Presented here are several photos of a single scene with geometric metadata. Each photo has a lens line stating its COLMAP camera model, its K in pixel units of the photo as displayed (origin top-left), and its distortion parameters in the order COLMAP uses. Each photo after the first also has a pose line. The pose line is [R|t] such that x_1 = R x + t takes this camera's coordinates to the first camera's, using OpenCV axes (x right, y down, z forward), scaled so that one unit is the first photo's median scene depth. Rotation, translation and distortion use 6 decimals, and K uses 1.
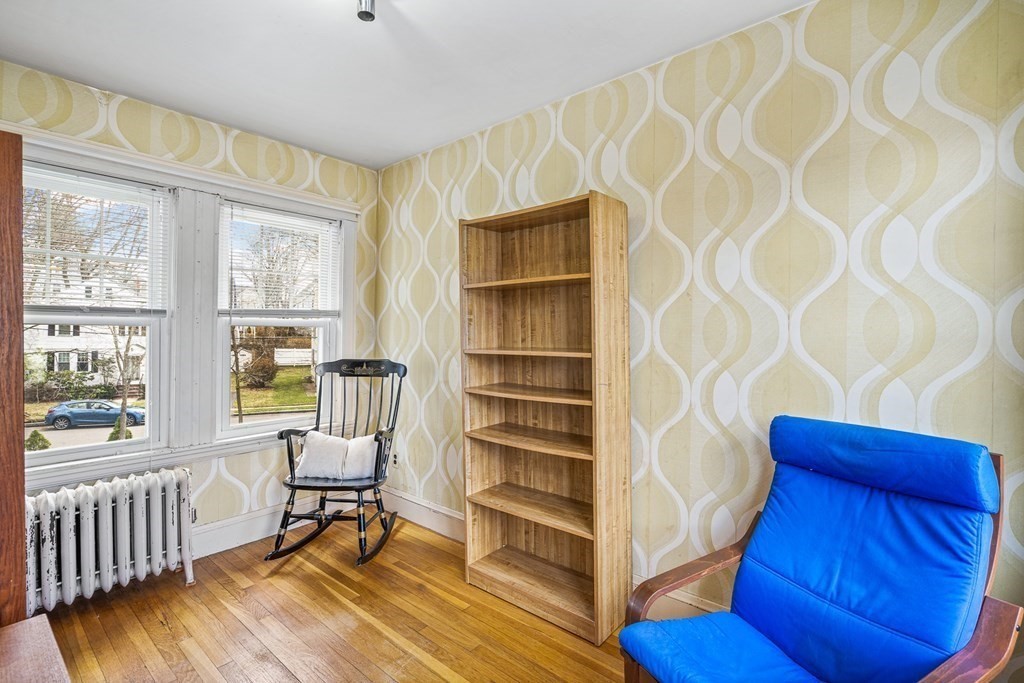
lens RADIAL K [[476.5, 0, 513.5], [0, 476.5, 335.1], [0, 0, 1]] dist [-0.003807, 0.002142]
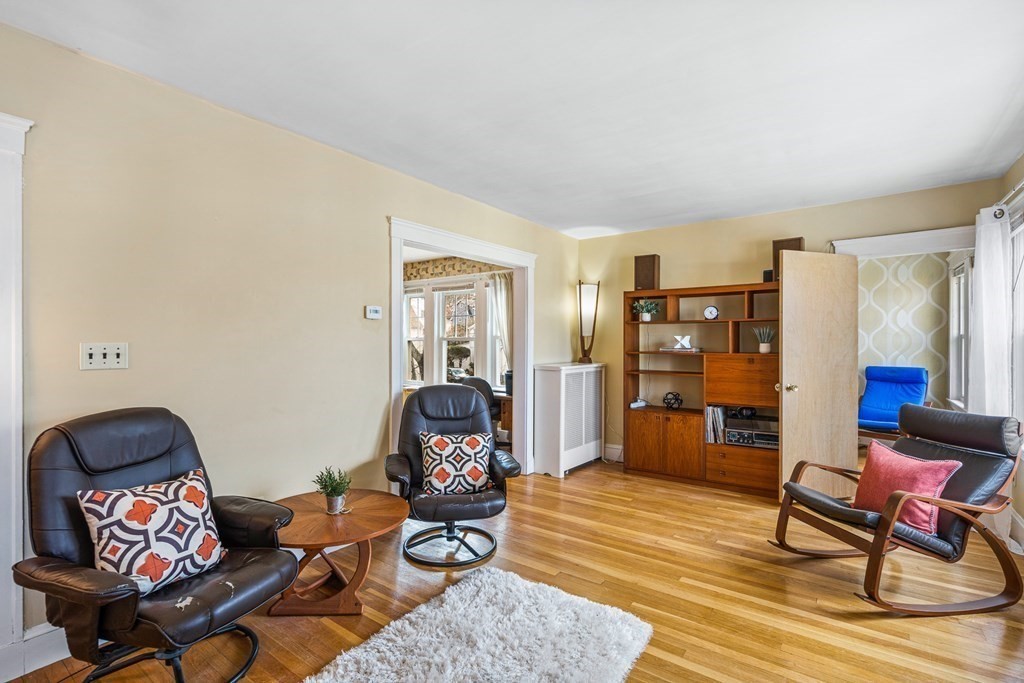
lens RADIAL K [[476.5, 0, 511.6], [0, 476.5, 344.3], [0, 0, 1]] dist [-0.003807, 0.002142]
pose [[0.996960, 0.000794, 0.077906, -2.455843], [-0.001044, 0.999994, 0.003160, 0.003488], [-0.077904, -0.003232, 0.996956, -2.398550]]
